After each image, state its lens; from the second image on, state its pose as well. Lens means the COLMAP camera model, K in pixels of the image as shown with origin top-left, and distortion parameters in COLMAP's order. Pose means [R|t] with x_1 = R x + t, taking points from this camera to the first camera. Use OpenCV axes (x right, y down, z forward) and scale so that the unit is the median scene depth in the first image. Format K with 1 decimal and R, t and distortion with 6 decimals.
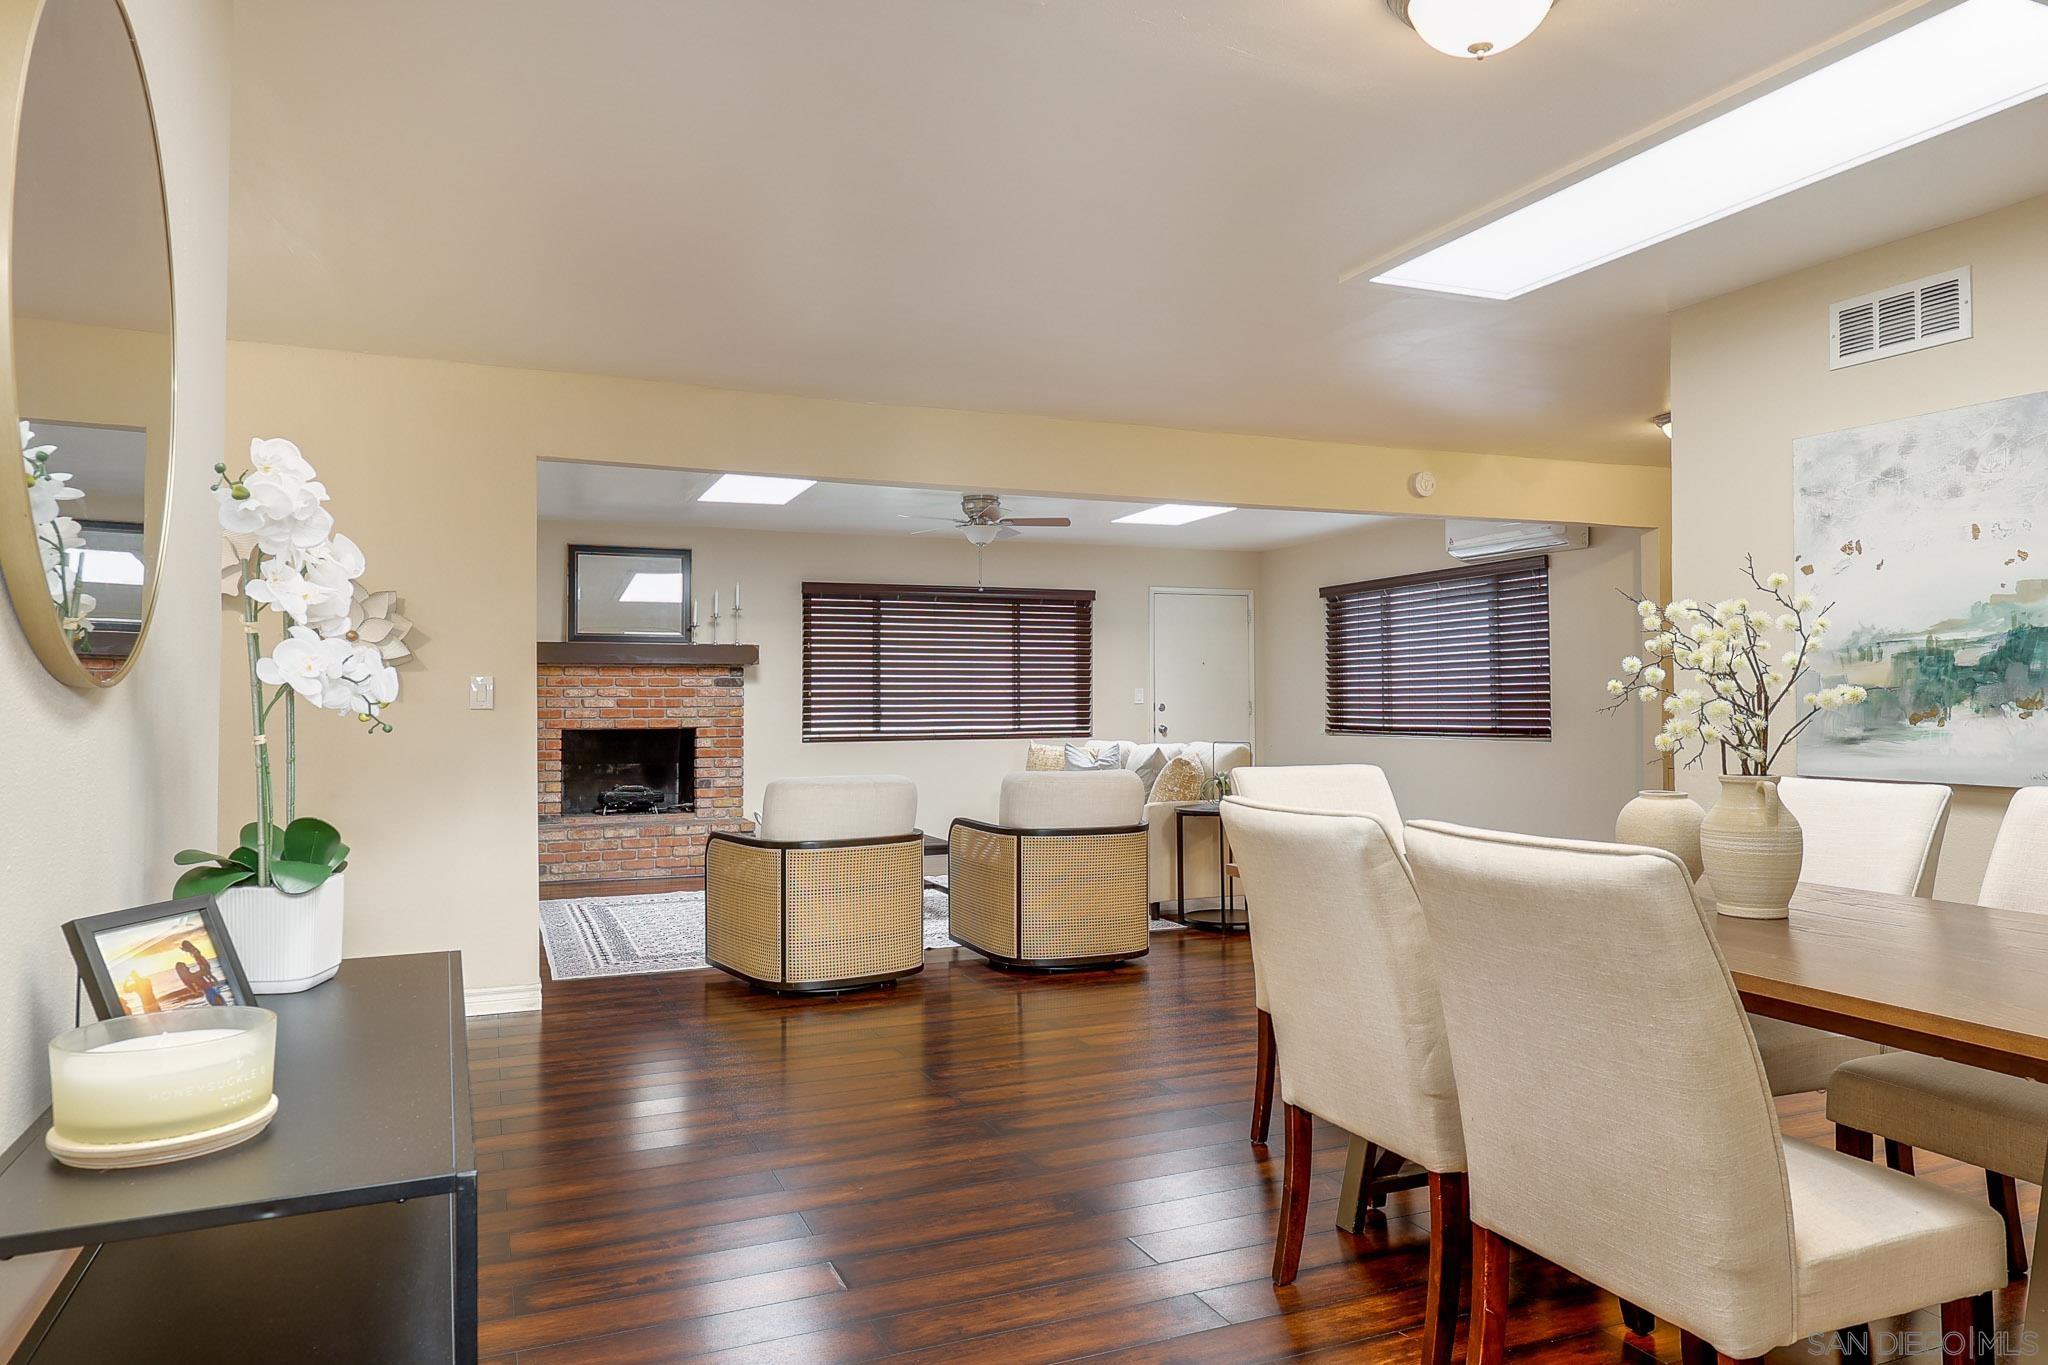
lens RADIAL K [[1322.7, 0, 1034.4], [0, 1322.7, 672.2], [0, 0, 1]] dist [-0.000070, -0.000878]
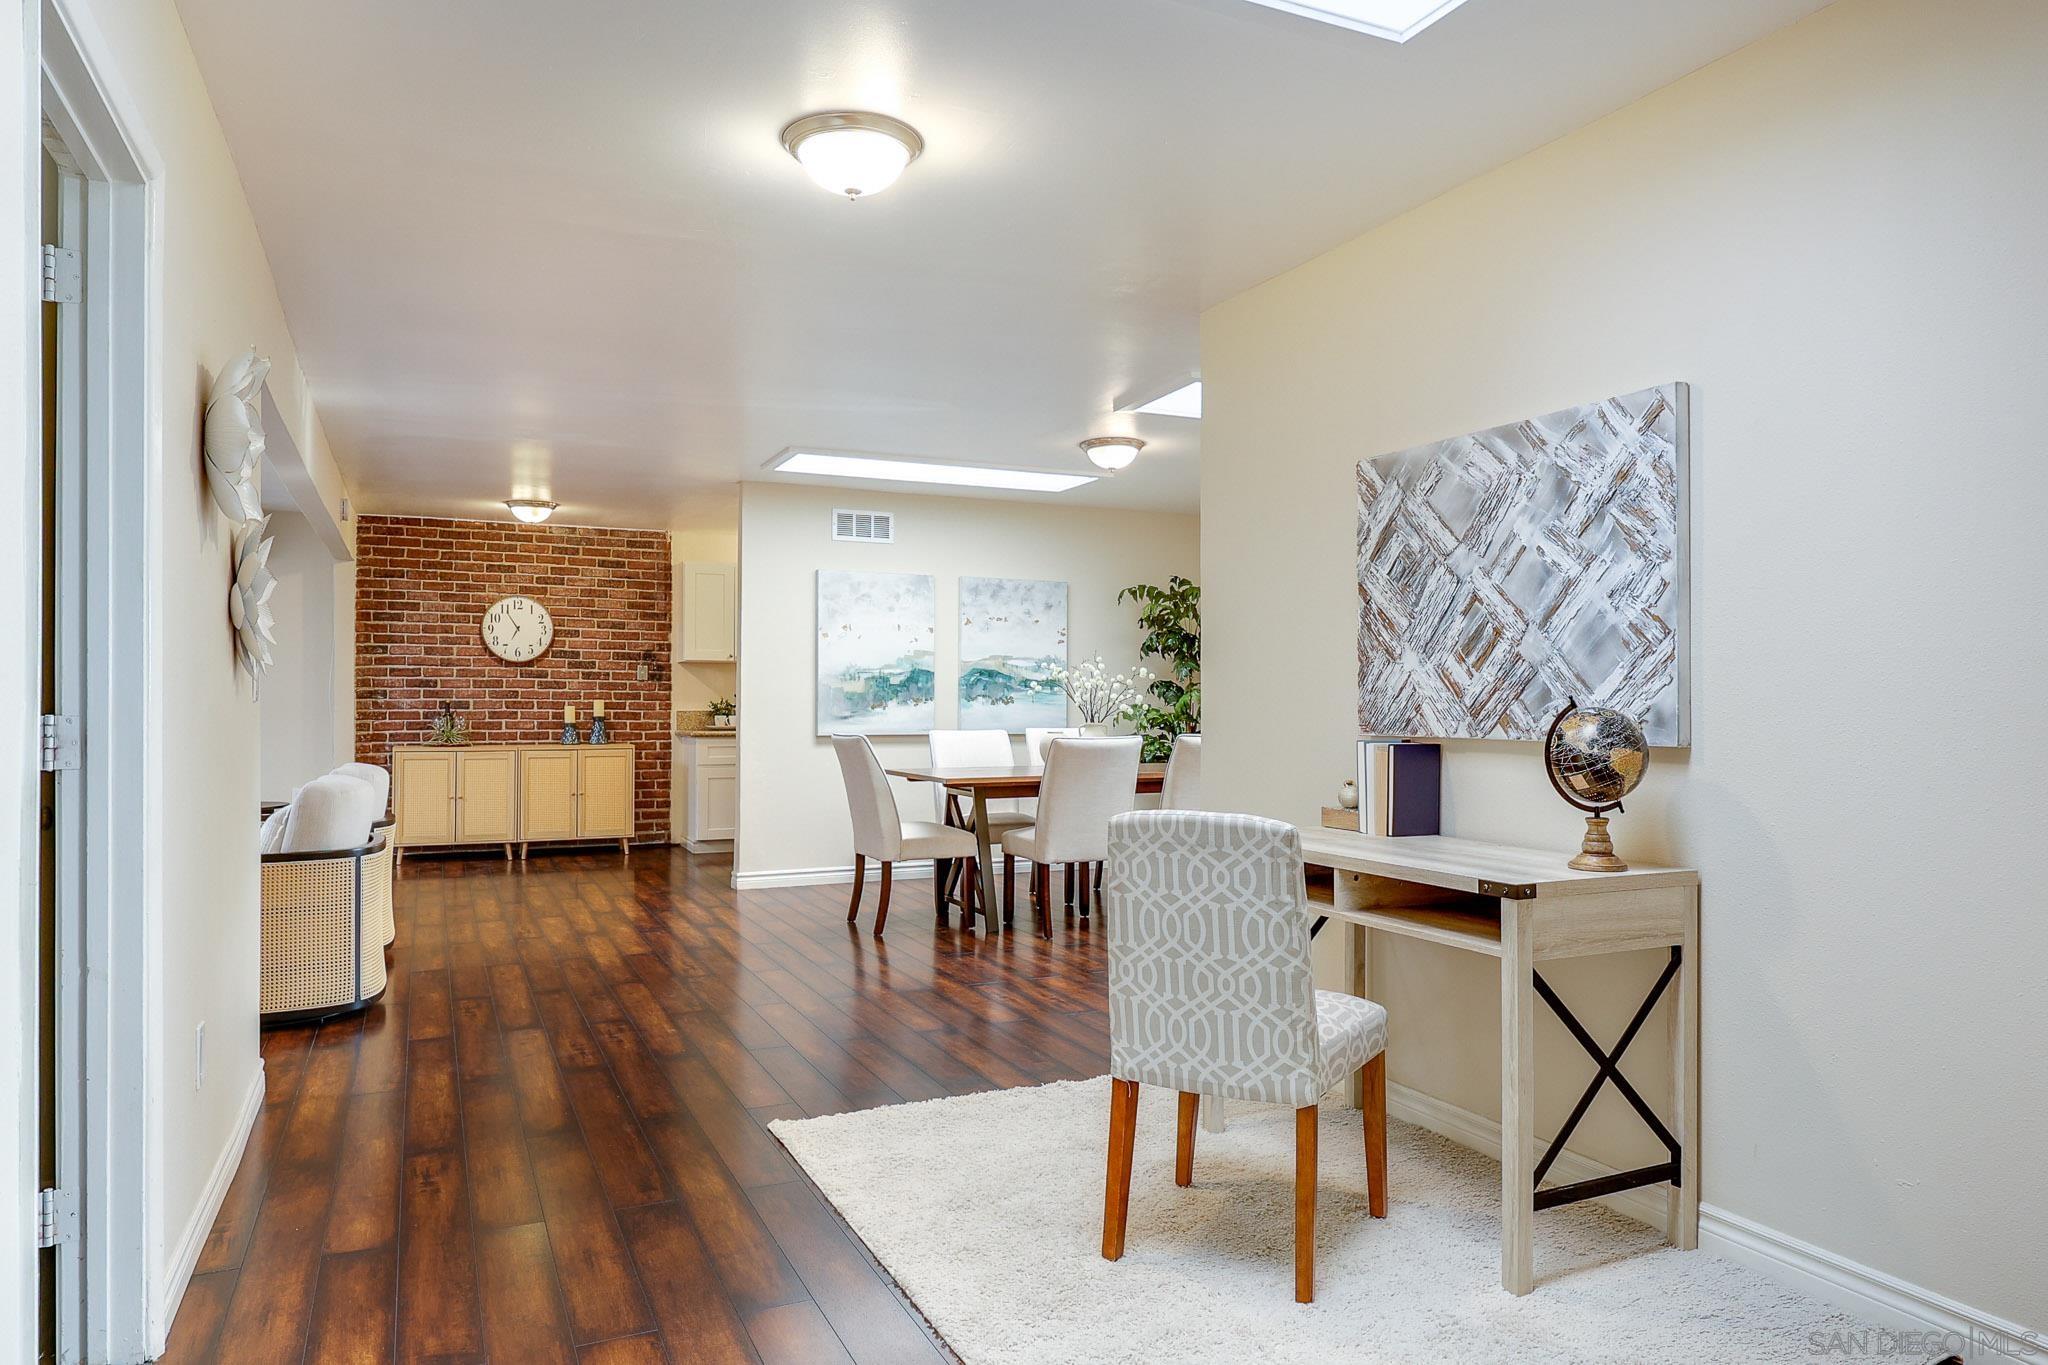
lens RADIAL K [[1322.7, 0, 1032.9], [0, 1322.7, 693.9], [0, 0, 1]] dist [-0.000070, -0.000878]
pose [[-0.027772, 0.009645, 0.999568, -0.619300], [-0.021085, 0.999725, -0.010232, 0.011765], [-0.999392, -0.021360, -0.027561, 0.308299]]
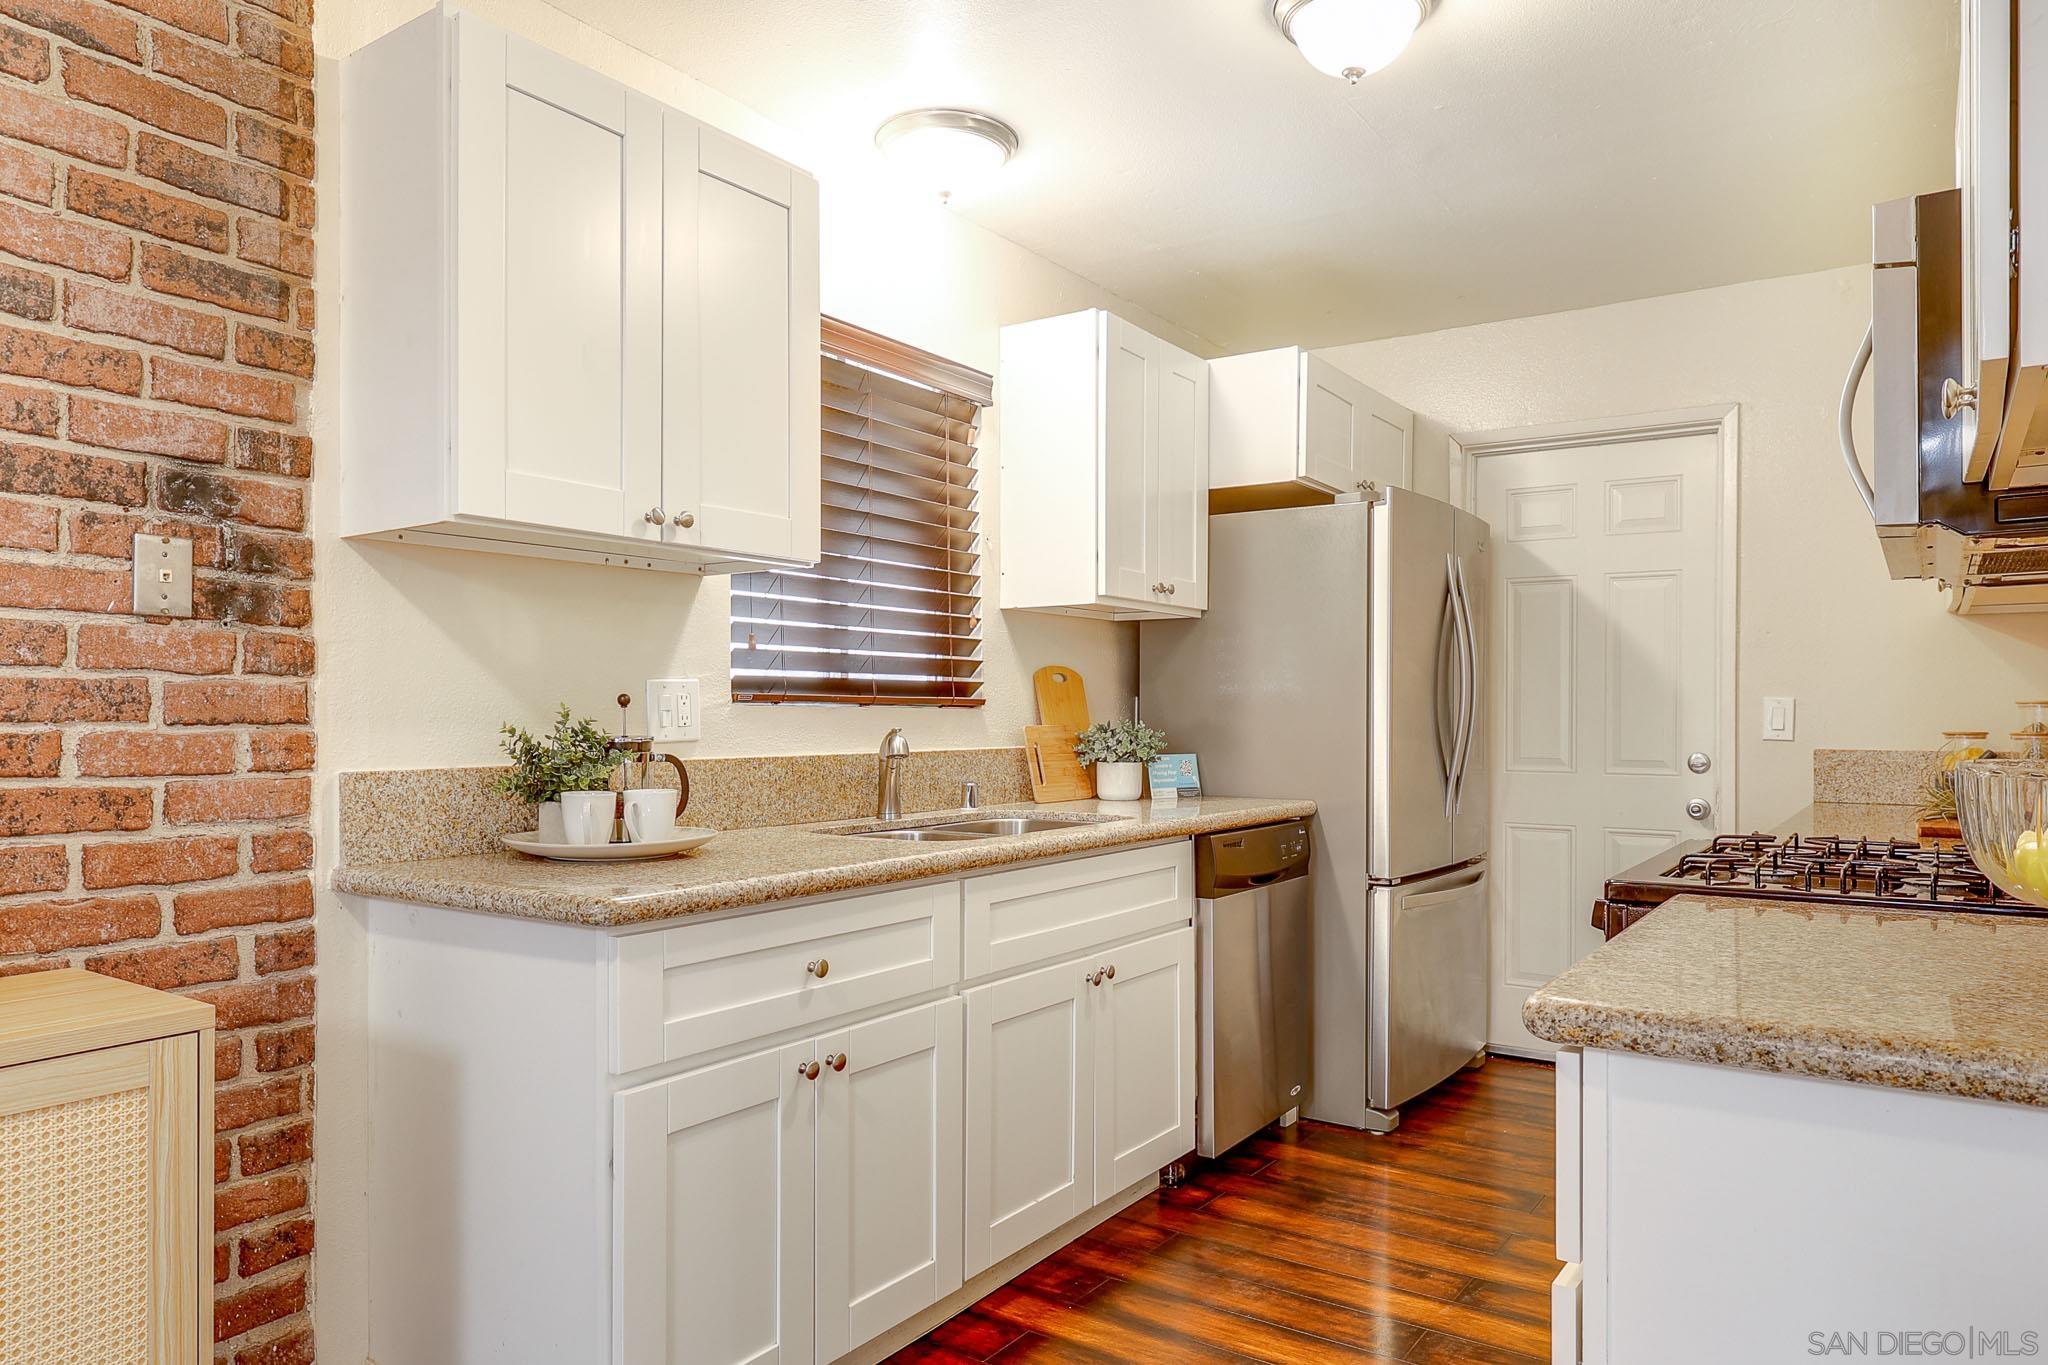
lens RADIAL K [[1322.7, 0, 1038.8], [0, 1322.7, 715.0], [0, 0, 1]] dist [-0.000070, -0.000878]
pose [[-0.540987, -0.002190, 0.841028, 0.228638], [-0.018264, 0.999791, -0.009145, 0.010769], [-0.840832, -0.020308, -0.540914, 0.593677]]
